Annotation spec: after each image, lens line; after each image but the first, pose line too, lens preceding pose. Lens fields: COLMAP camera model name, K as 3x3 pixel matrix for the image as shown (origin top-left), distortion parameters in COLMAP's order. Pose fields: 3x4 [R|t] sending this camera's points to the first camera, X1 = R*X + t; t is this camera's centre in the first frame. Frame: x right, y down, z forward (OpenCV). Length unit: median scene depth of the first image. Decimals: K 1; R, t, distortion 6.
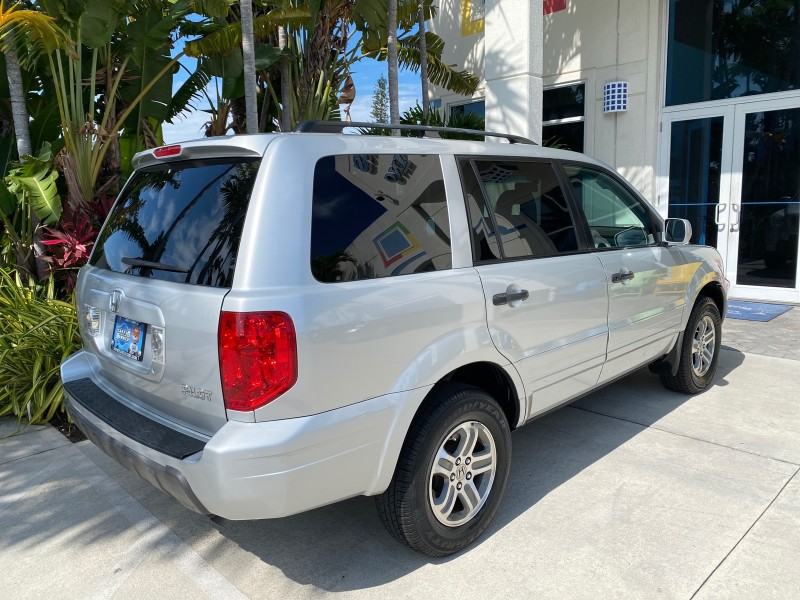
lens RADIAL K [[616.6, 0, 398.2], [0, 616.6, 297.8], [0, 0, 1]] dist [0.004365, 0.000182]
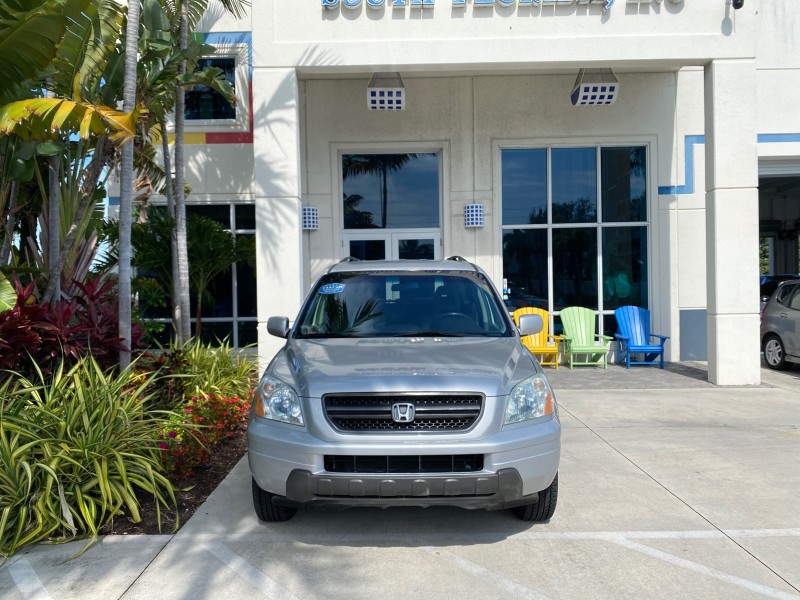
lens RADIAL K [[615.7, 0, 398.3], [0, 615.7, 300.5], [0, 0, 1]] dist [0.008649, -0.006734]
pose [[0.691996, 0.003697, 0.721892, -0.588687], [0.109954, 0.987780, -0.110459, 0.011491], [-0.713479, 0.155812, 0.683133, 0.014961]]
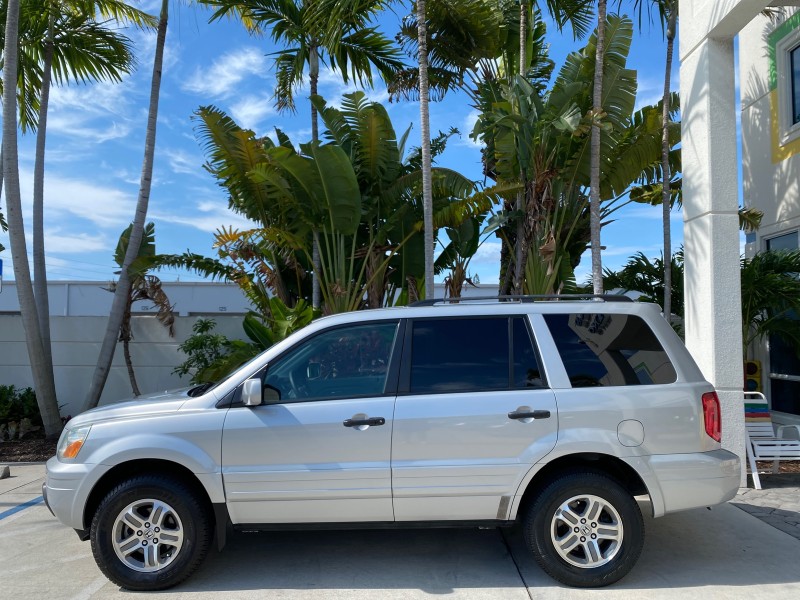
lens RADIAL K [[611.6, 0, 400.5], [0, 611.6, 302.7], [0, 0, 1]] dist [0.003890, 0.000455]
pose [[0.716754, -0.009647, -0.697260, 0.536528], [-0.132764, 0.979727, -0.150031, -0.037439], [0.684571, 0.200106, 0.700942, 0.079099]]
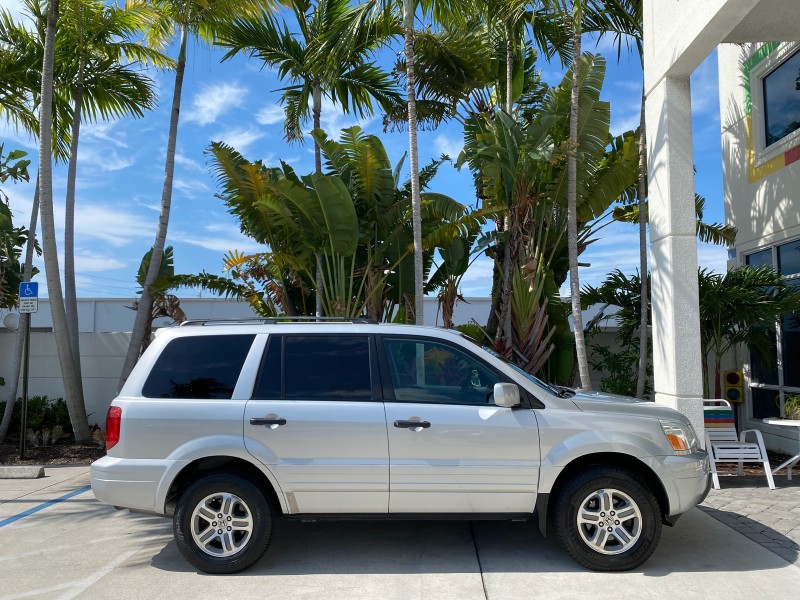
lens RADIAL K [[611.5, 0, 394.4], [0, 611.5, 300.7], [0, 0, 1]] dist [0.009927, -0.004155]
pose [[0.686779, -0.032124, -0.726156, 0.650971], [-0.131164, 0.977146, -0.167278, -0.035536], [0.714934, 0.210128, 0.666869, 0.040093]]
